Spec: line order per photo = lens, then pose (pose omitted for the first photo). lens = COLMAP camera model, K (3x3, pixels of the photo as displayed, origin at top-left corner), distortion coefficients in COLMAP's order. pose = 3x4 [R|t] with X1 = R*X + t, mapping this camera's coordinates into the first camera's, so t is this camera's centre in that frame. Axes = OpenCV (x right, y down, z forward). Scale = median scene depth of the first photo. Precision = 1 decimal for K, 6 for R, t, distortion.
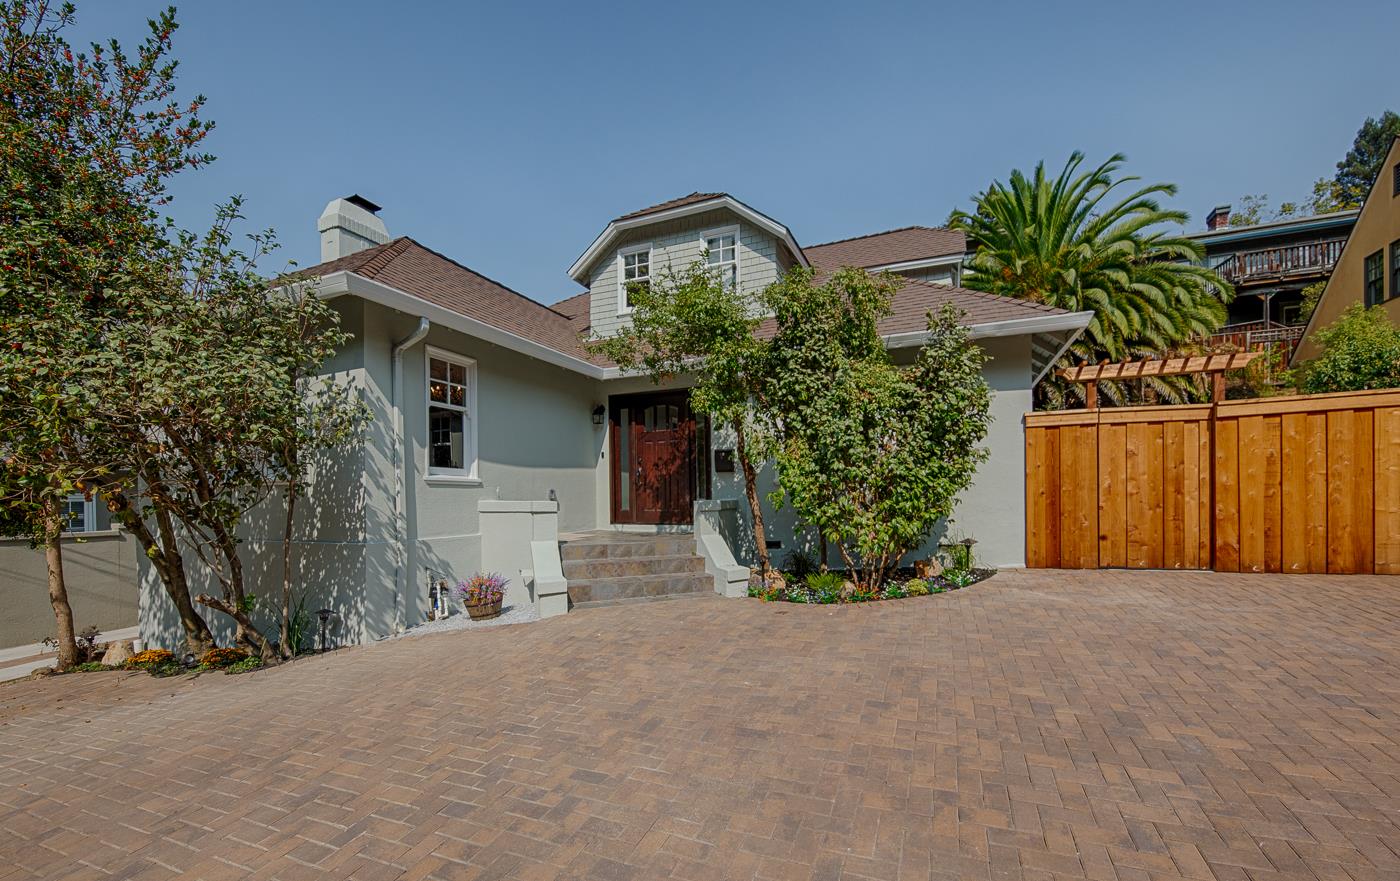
lens RADIAL K [[551.5, 0, 713.7], [0, 551.5, 494.8], [0, 0, 1]] dist [0.014248, -0.007651]
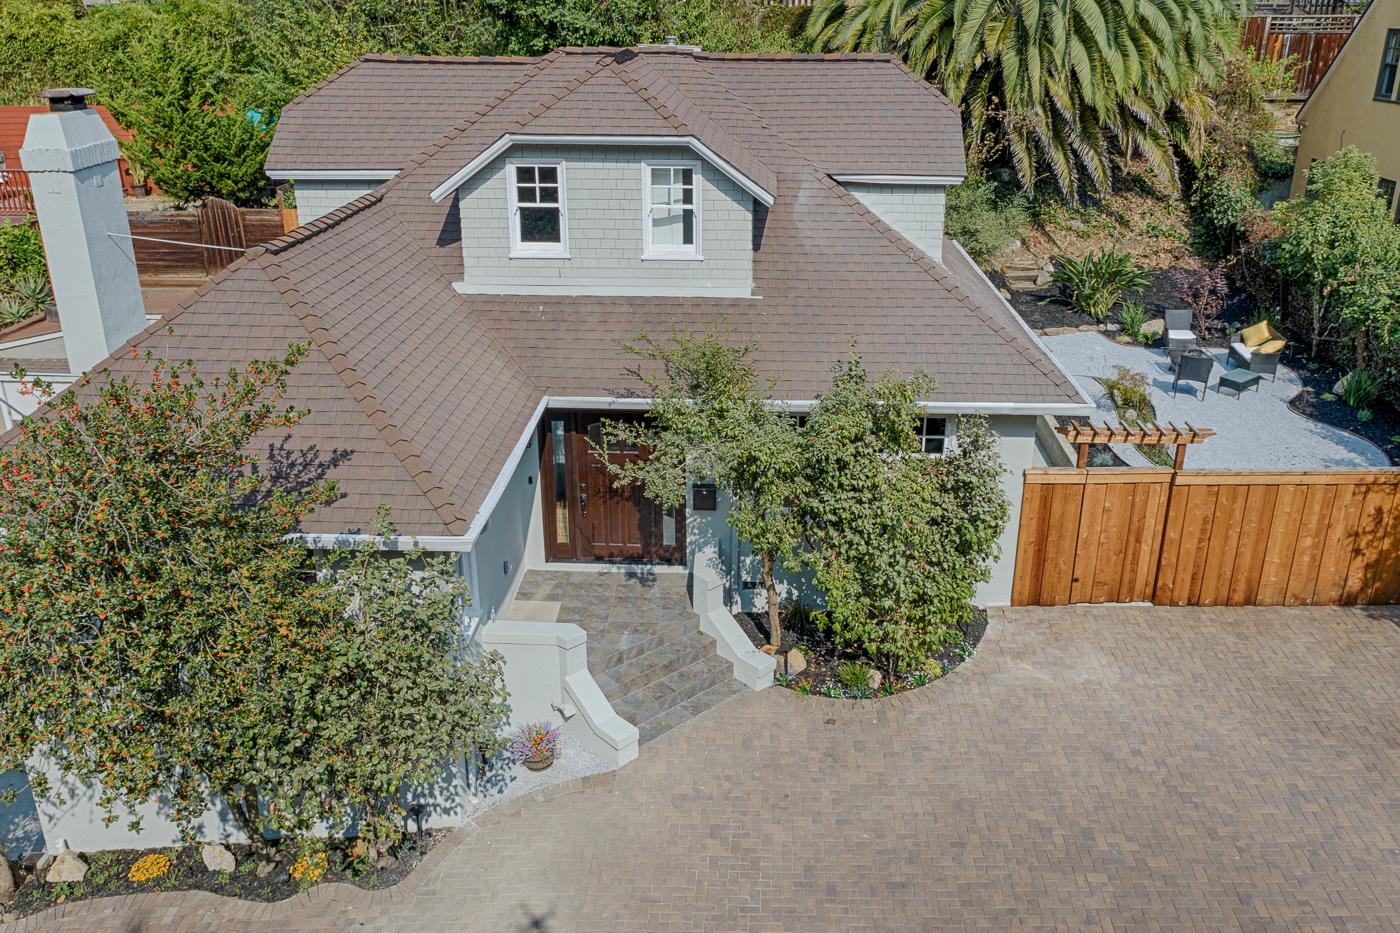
lens RADIAL K [[1174.7, 0, 700.0], [0, 1174.7, 466.5], [0, 0, 1]] dist [-0.013446, 0.000220]
pose [[0.941320, -0.116045, 0.316938, -0.793491], [-0.007709, 0.931398, 0.363922, -1.097118], [-0.337427, -0.345010, 0.875849, -0.787451]]
